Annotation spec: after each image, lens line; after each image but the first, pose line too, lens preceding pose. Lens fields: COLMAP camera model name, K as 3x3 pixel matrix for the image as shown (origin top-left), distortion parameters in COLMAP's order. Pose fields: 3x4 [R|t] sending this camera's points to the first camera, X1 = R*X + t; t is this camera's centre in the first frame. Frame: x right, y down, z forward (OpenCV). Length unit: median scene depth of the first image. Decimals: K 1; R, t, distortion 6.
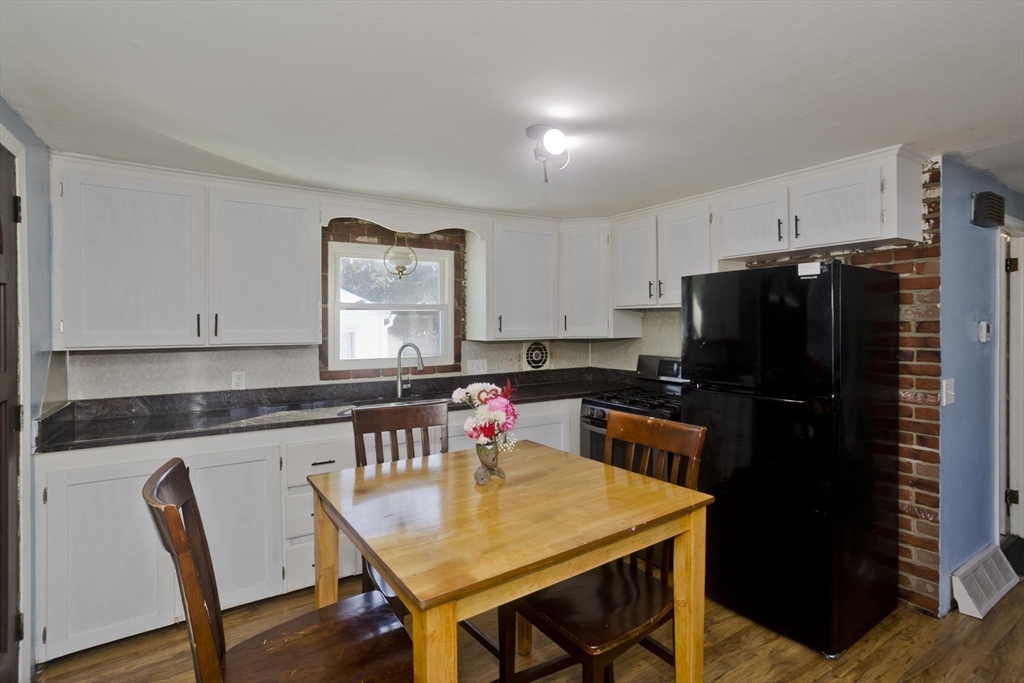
lens RADIAL K [[500.0, 0, 498.0], [0, 500.0, 328.6], [0, 0, 1]] dist [-0.048081, 0.028307]
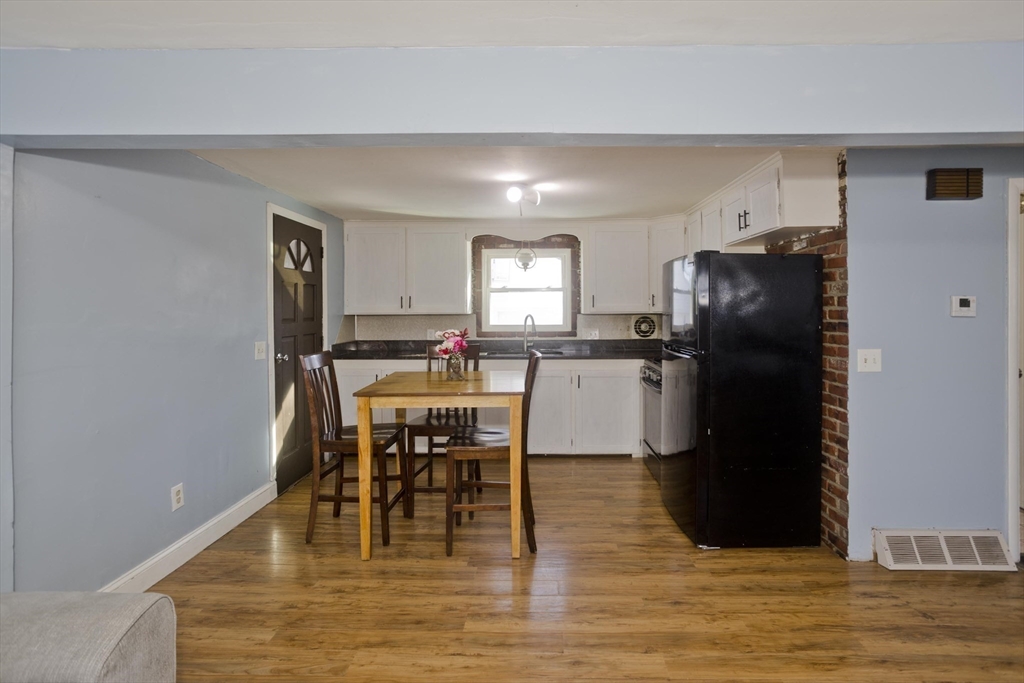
lens RADIAL K [[511.5, 0, 521.5], [0, 511.5, 312.2], [0, 0, 1]] dist [-0.020557, 0.000807]
pose [[0.827258, 0.006134, -0.561788, 0.656595], [-0.002504, 0.999971, 0.007232, 0.010848], [0.561816, -0.004576, 0.827250, -0.266038]]
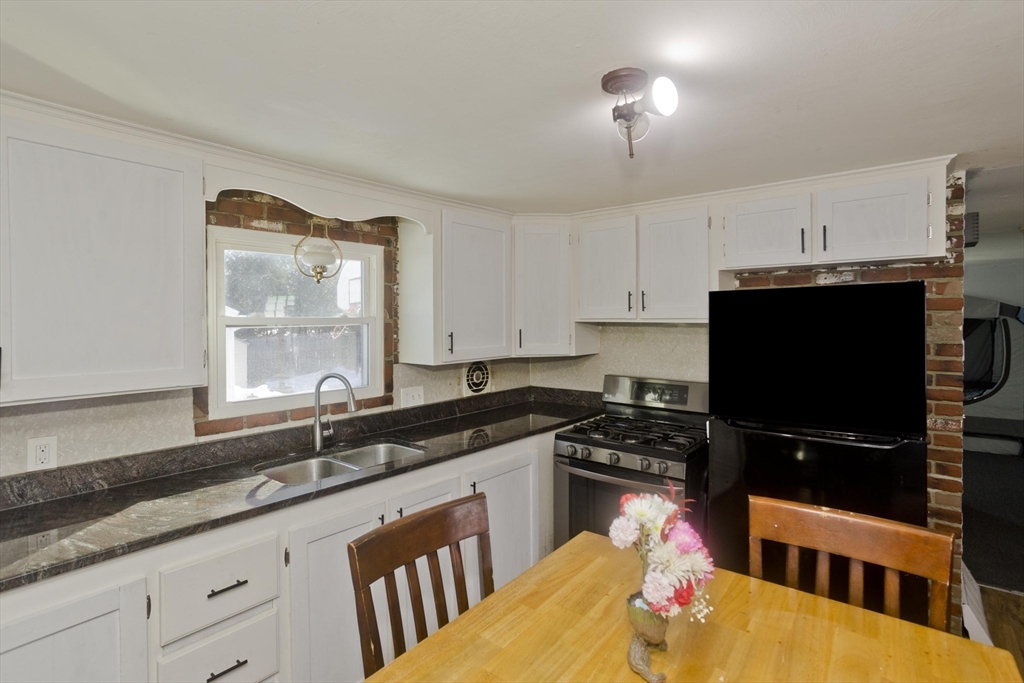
lens RADIAL K [[503.5, 0, 507.7], [0, 503.5, 325.6], [0, 0, 1]] dist [-0.045562, 0.029921]
pose [[0.949669, -0.006204, 0.313193, -0.165401], [0.005550, 0.999980, 0.002982, -0.040298], [-0.313205, -0.001093, 0.949685, 0.242309]]
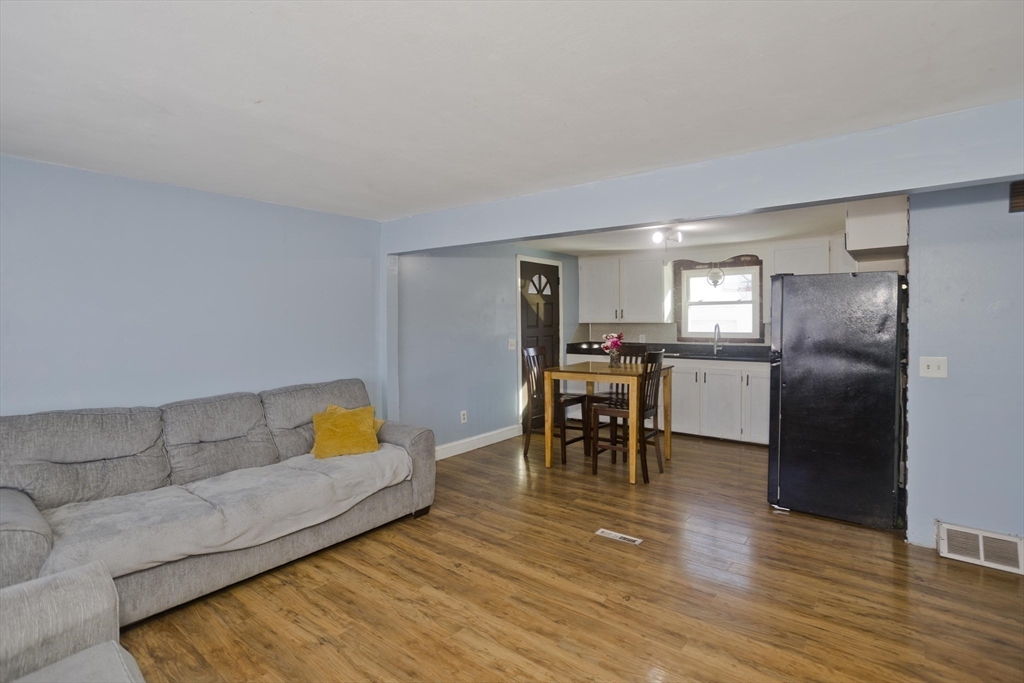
lens RADIAL K [[500.0, 0, 498.0], [0, 500.0, 328.6], [0, 0, 1]] dist [-0.048081, 0.028307]
pose [[0.309742, 0.022708, -0.950549, 1.255840], [0.001240, 0.999704, 0.024287, 0.002594], [0.950820, -0.008701, 0.309623, -0.282364]]
